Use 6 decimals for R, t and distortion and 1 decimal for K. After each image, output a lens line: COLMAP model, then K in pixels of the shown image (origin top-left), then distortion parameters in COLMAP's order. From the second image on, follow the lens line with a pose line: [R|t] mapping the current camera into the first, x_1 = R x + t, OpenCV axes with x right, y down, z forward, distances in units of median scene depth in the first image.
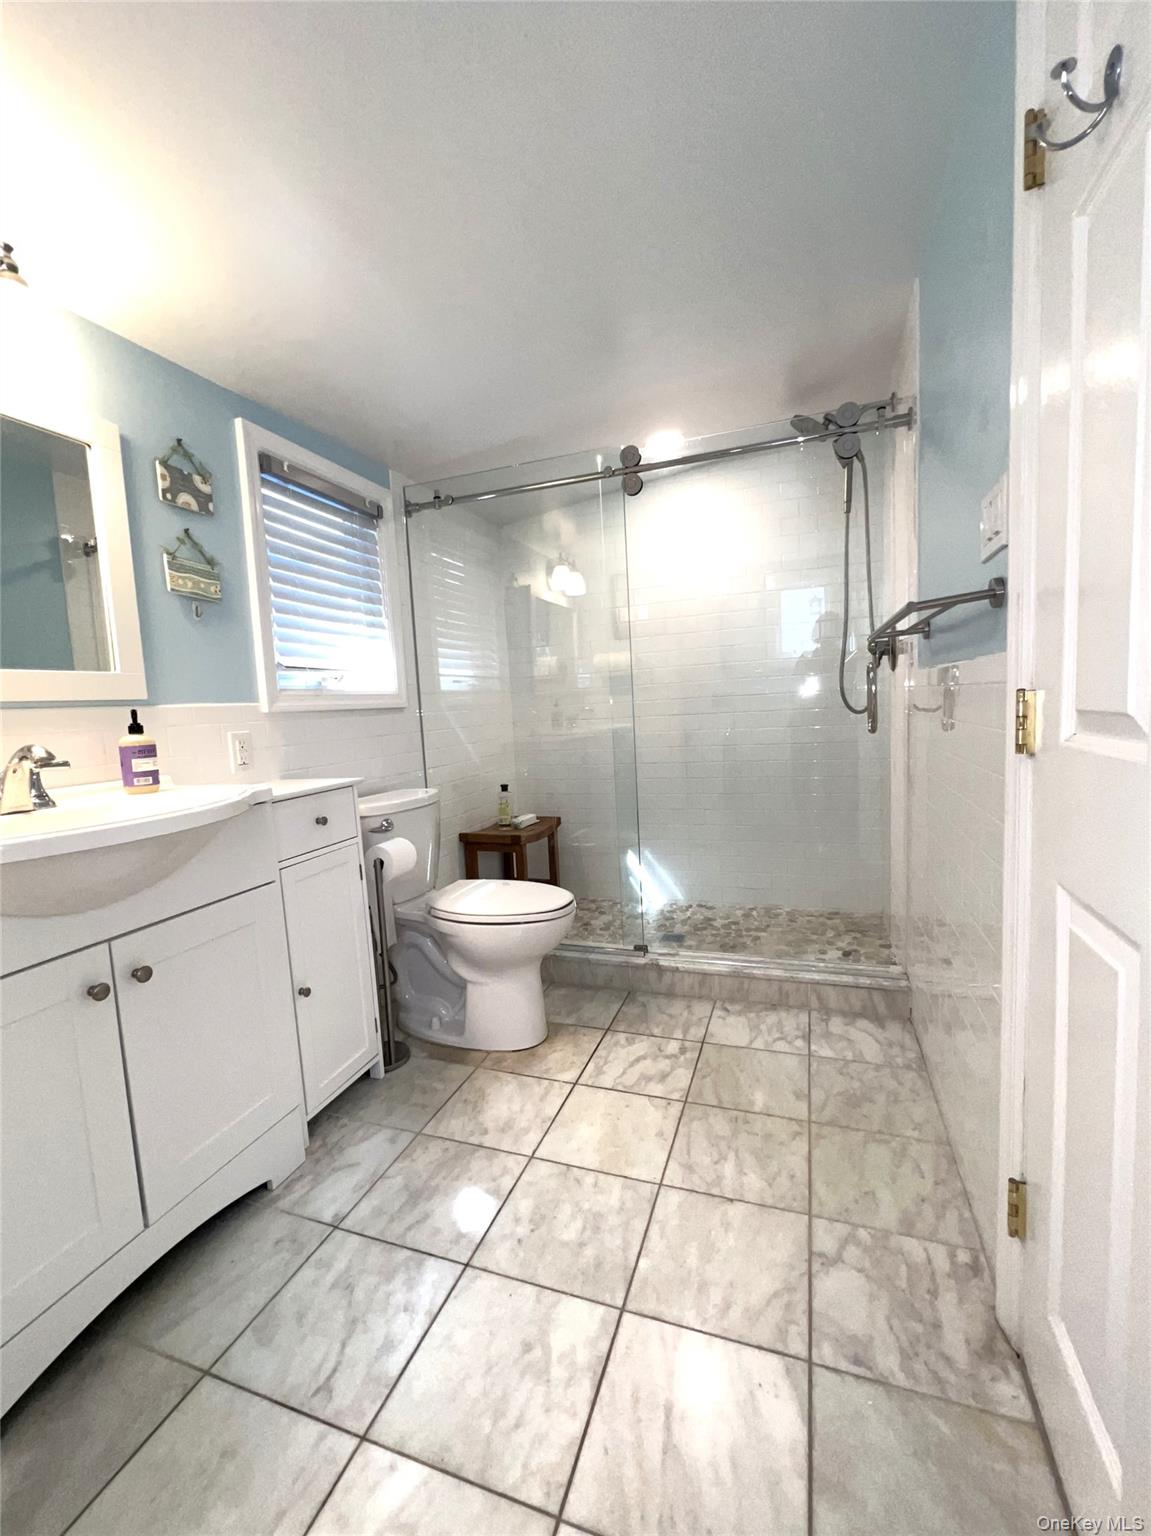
lens RADIAL K [[624.9, 0, 575.5], [0, 624.9, 768.0], [0, 0, 1]] dist [-0.000569, -0.003561]
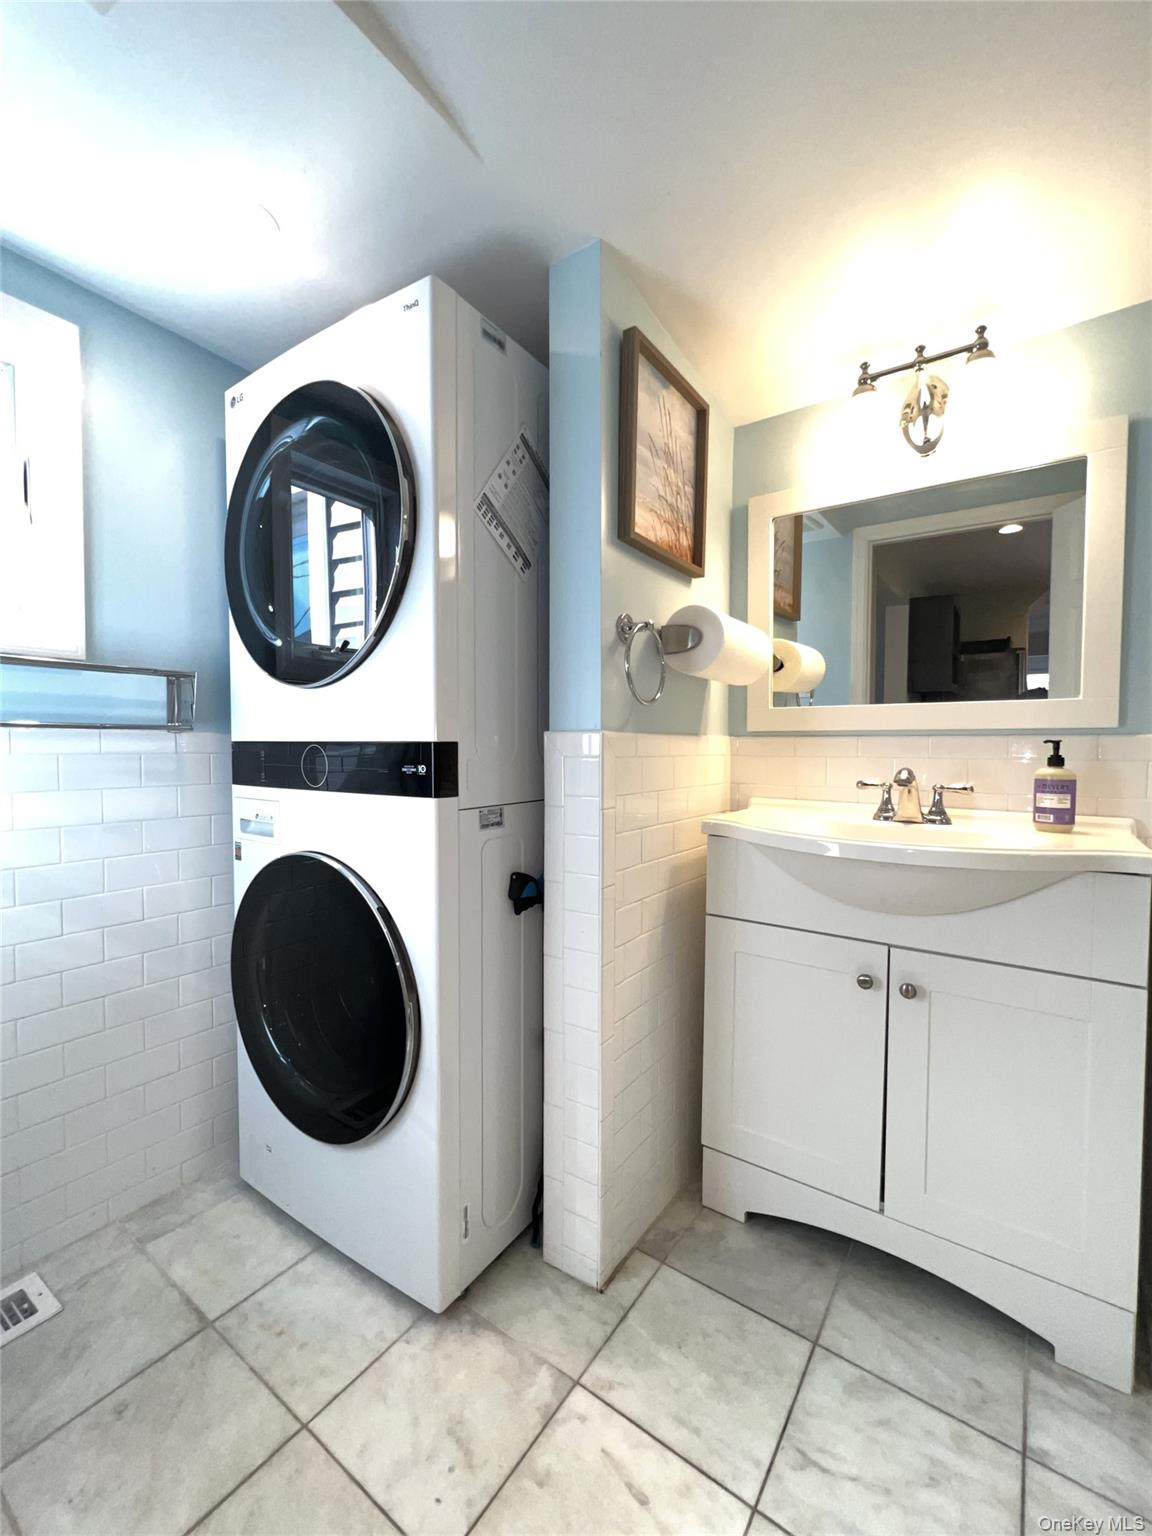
lens RADIAL K [[624.9, 0, 576.0], [0, 624.9, 768.0], [0, 0, 1]] dist [-0.000569, -0.003561]
pose [[-0.272803, 0.082858, -0.958495, 0.446439], [-0.082500, 0.990600, 0.109114, -0.114667], [0.958526, 0.108842, -0.263403, 0.686202]]
